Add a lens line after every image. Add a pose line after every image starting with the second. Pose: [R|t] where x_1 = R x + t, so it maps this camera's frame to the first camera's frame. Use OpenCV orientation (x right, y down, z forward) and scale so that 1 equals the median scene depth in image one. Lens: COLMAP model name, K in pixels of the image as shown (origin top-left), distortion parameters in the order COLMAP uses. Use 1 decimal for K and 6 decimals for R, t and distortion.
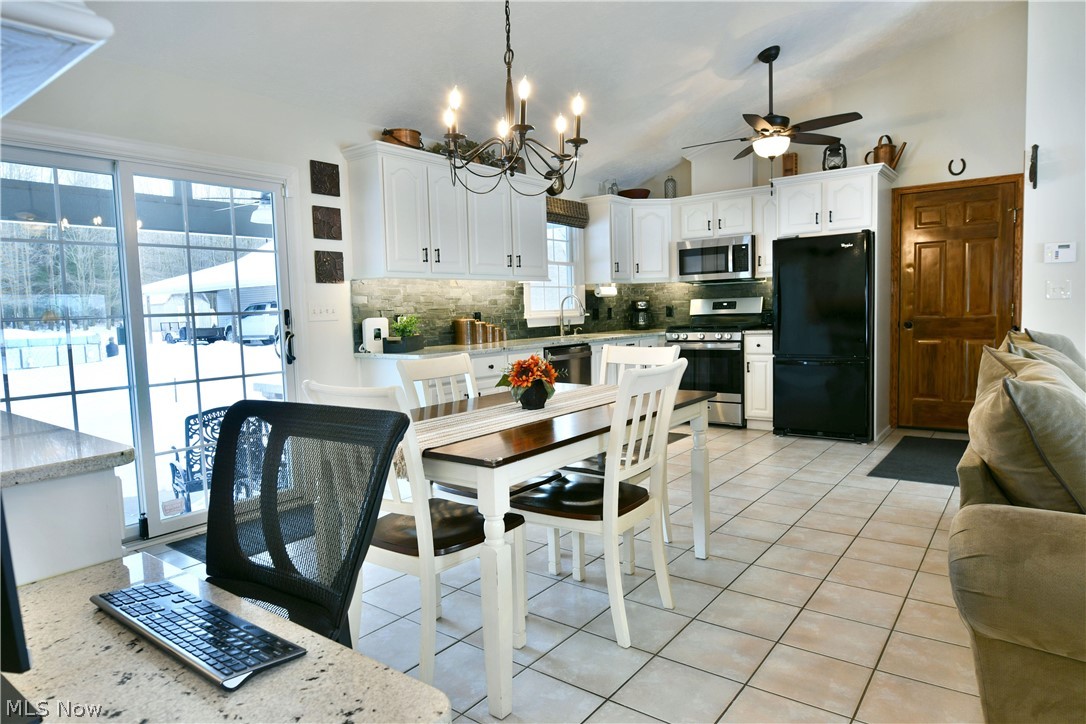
lens RADIAL K [[665.4, 0, 546.6], [0, 665.4, 359.7], [0, 0, 1]] dist [-0.009713, -0.007005]
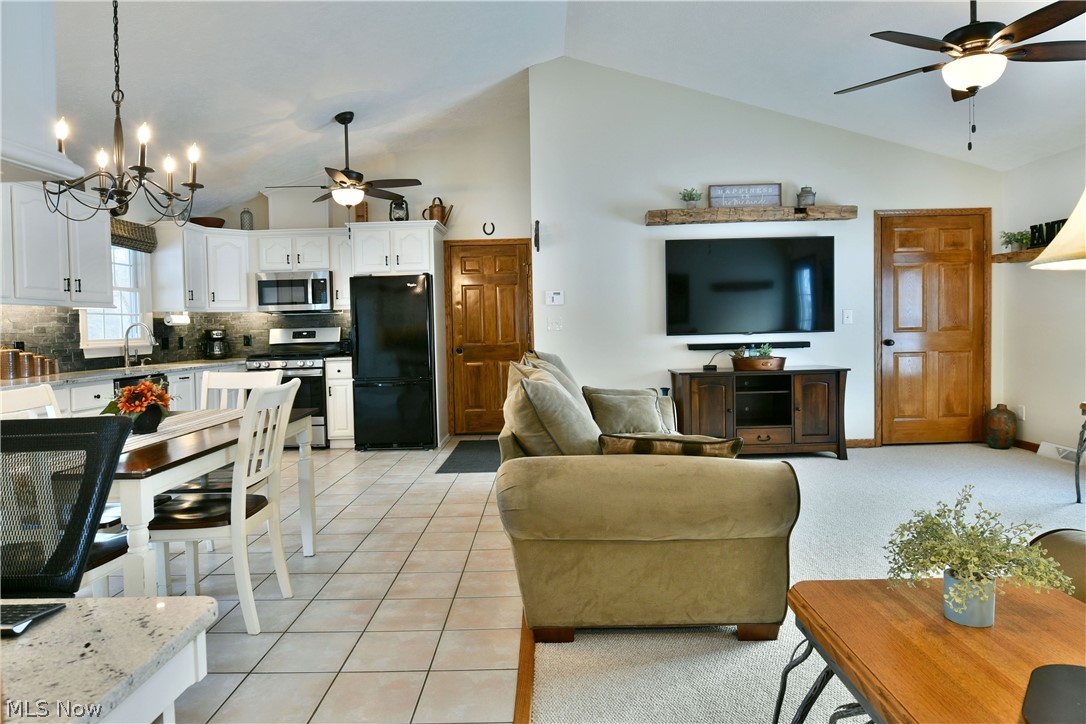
lens RADIAL K [[665.4, 0, 551.4], [0, 665.4, 345.1], [0, 0, 1]] dist [-0.009713, -0.007005]
pose [[0.800638, -0.005690, 0.599121, -0.064321], [0.045826, 0.997607, -0.051765, 0.009616], [-0.597393, 0.068900, 0.798983, -0.100892]]
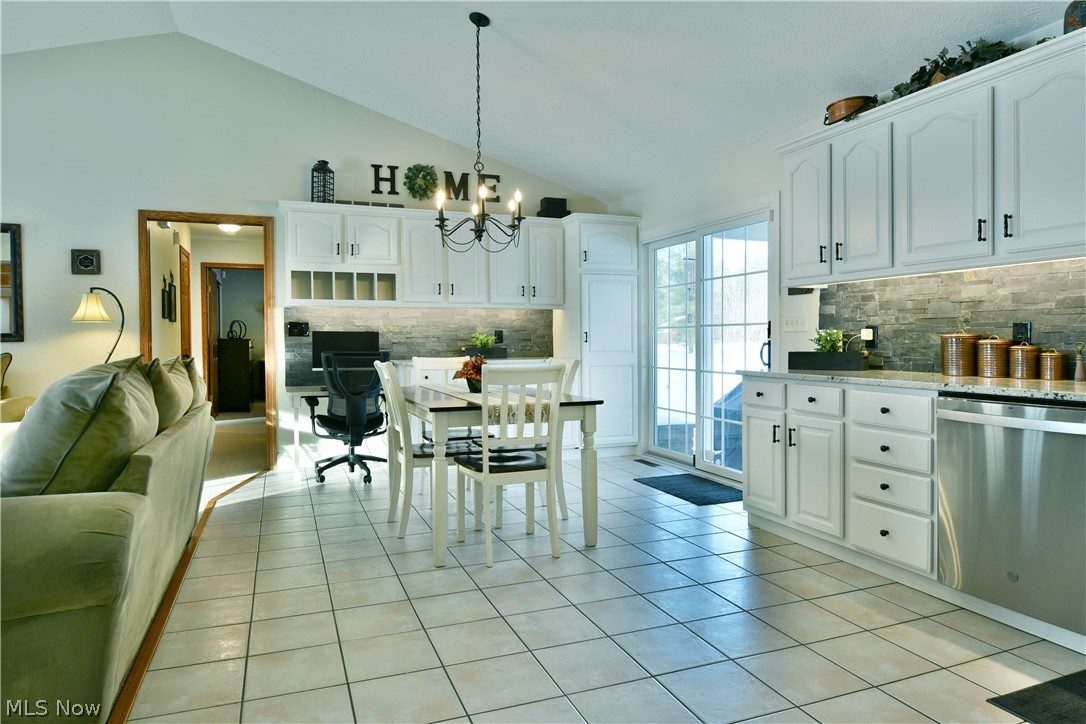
lens RADIAL K [[665.4, 0, 527.2], [0, 665.4, 364.9], [0, 0, 1]] dist [-0.009713, -0.007005]
pose [[-0.541695, 0.063130, -0.838201, 0.586702], [-0.044538, 0.993619, 0.103619, -0.075168], [0.839394, 0.093462, -0.535427, 0.951221]]
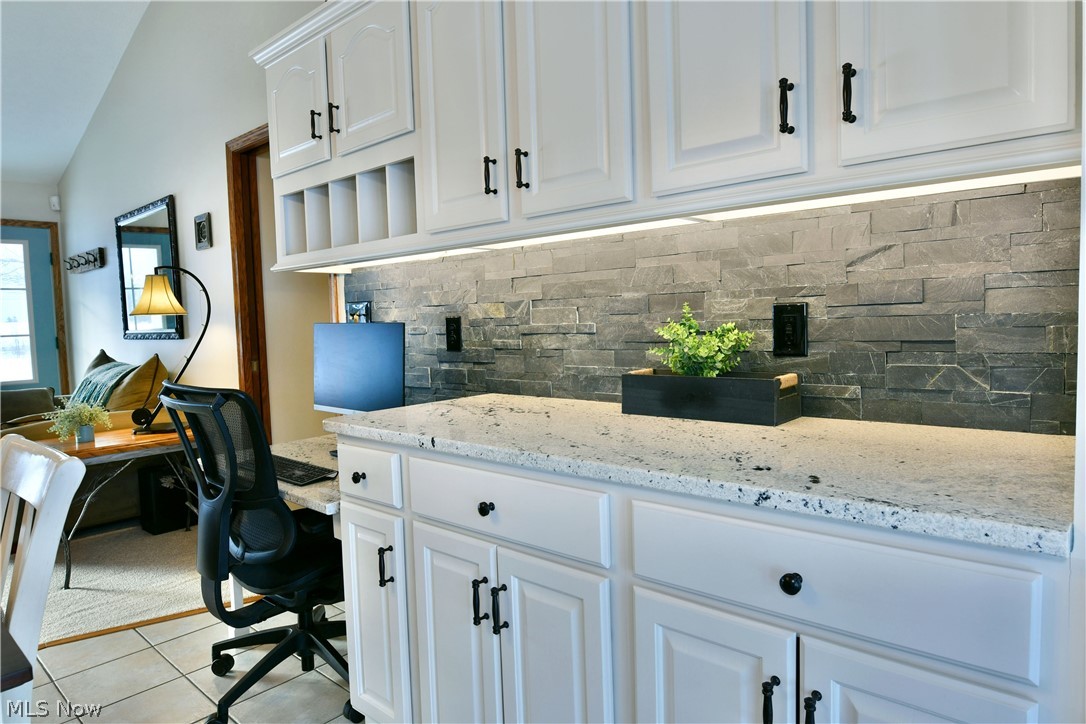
lens RADIAL K [[665.4, 0, 543.5], [0, 665.4, 361.2], [0, 0, 1]] dist [-0.009713, -0.007005]
pose [[-0.993743, 0.054456, 0.097514, -0.319309], [0.068237, 0.987208, 0.144095, -0.035035], [-0.088420, 0.149847, -0.984748, 0.560573]]
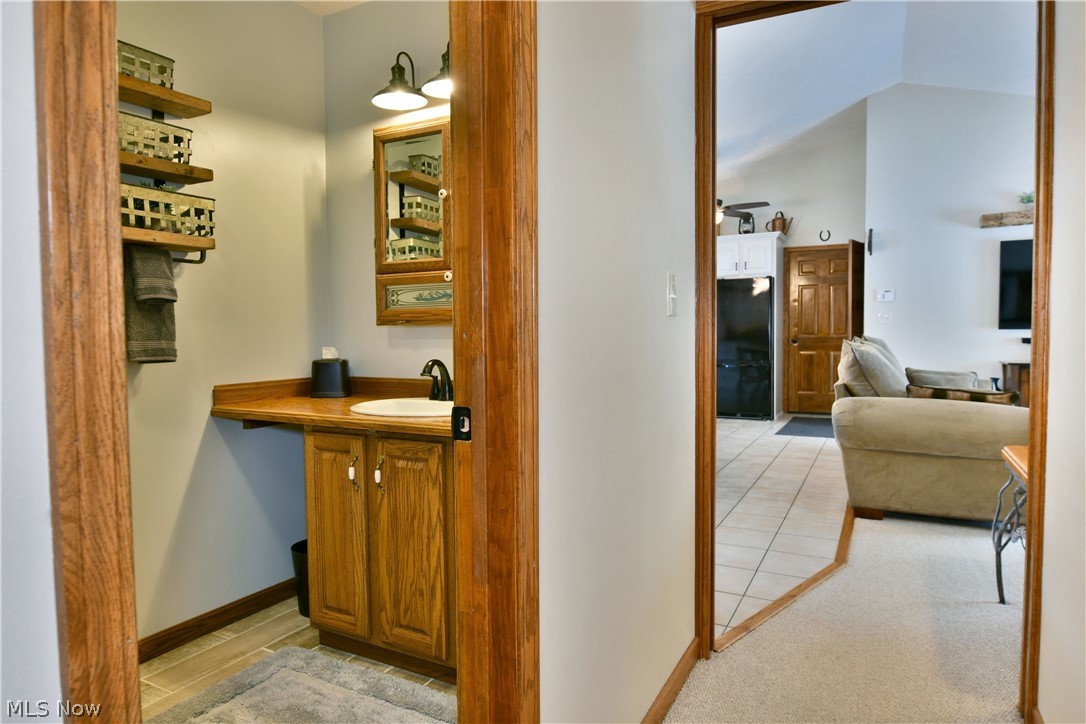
lens RADIAL K [[665.4, 0, 550.5], [0, 665.4, 360.1], [0, 0, 1]] dist [-0.009713, -0.007005]
pose [[0.985253, 0.013063, 0.170603, -0.245118], [-0.006560, 0.999232, -0.038630, 0.051893], [-0.170977, 0.036941, 0.984582, -0.364689]]
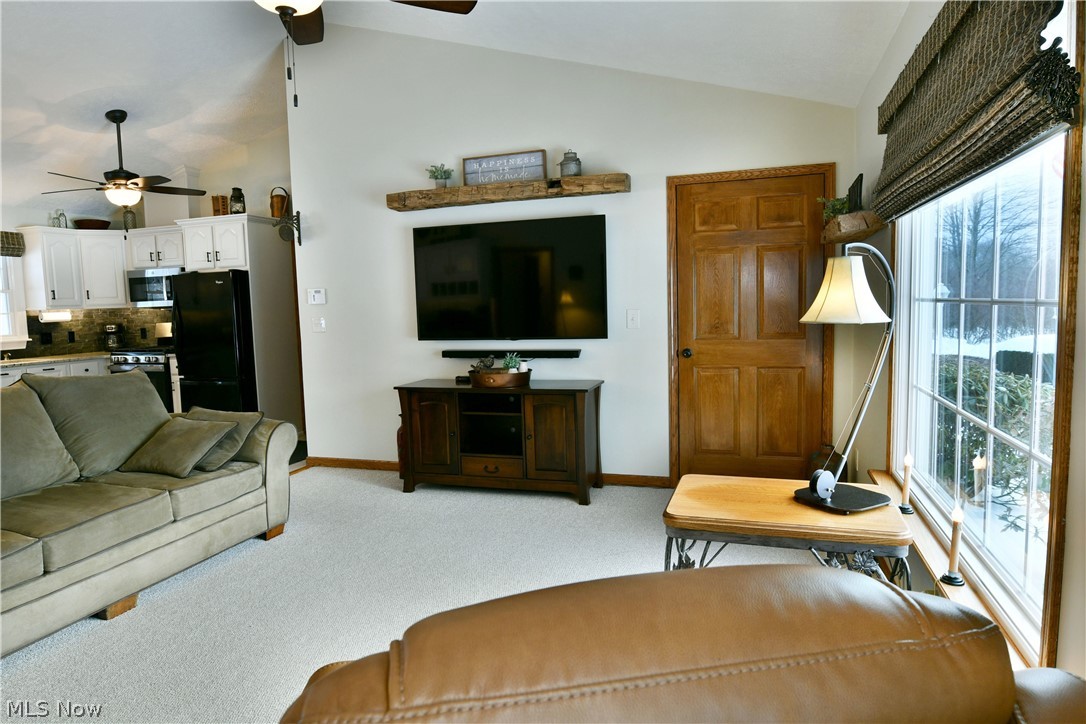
lens RADIAL K [[665.4, 0, 547.6], [0, 665.4, 361.0], [0, 0, 1]] dist [-0.009713, -0.007005]
pose [[0.946732, -0.025328, 0.321024, 0.612670], [0.024586, 0.999677, 0.006367, -0.025911], [-0.321081, 0.001865, 0.947050, -0.289902]]
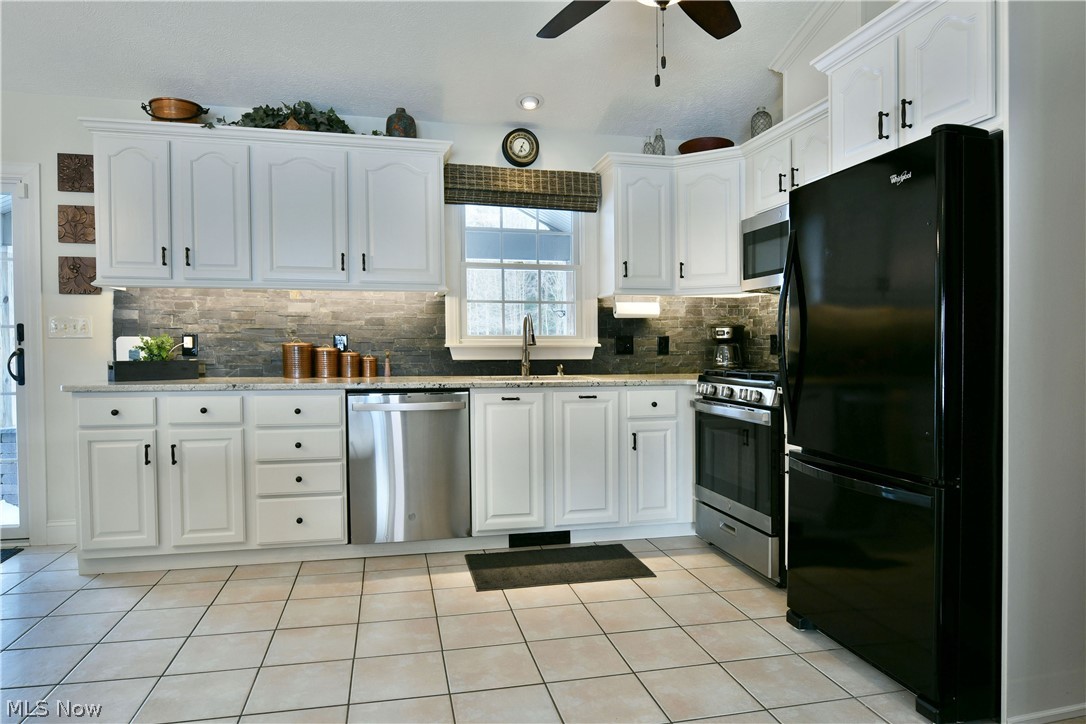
lens RADIAL K [[665.4, 0, 535.6], [0, 665.4, 359.9], [0, 0, 1]] dist [-0.009713, -0.007005]
pose [[0.764583, 0.046934, -0.642814, 0.532358], [-0.073360, 0.997201, -0.014447, -0.049010], [0.640337, 0.058203, 0.765886, 0.577851]]
